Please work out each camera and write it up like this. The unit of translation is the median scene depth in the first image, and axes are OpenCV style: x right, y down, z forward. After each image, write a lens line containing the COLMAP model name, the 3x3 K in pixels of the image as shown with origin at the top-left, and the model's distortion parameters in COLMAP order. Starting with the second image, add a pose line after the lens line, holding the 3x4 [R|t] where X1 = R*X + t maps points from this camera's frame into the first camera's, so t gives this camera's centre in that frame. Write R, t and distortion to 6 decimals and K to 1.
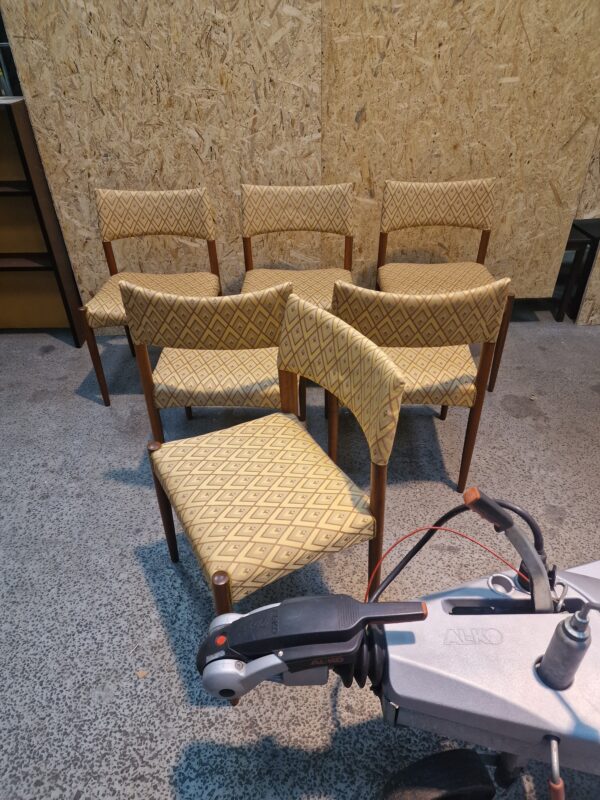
lens RADIAL K [[536.9, 0, 301.5], [0, 536.9, 399.7], [0, 0, 1]] dist [0.083448, -0.077143]
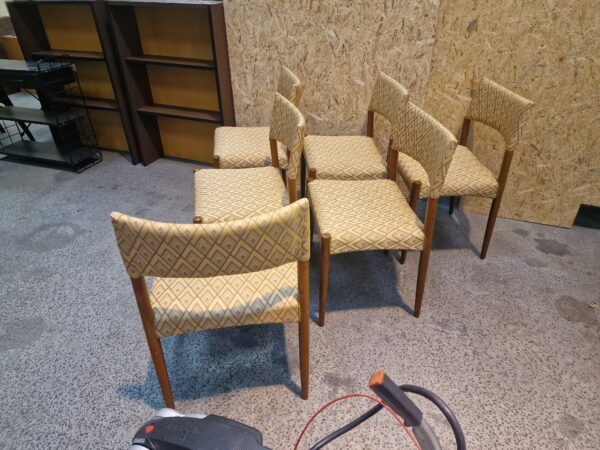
lens RADIAL K [[402.6, 0, 298.8], [0, 402.6, 226.1], [0, 0, 1]] dist [0.083448, -0.077143]
pose [[0.923237, 0.211066, -0.321067, 0.137833], [-0.225007, 0.974335, -0.006498, -0.019348], [0.311456, 0.078242, 0.947034, 0.094876]]
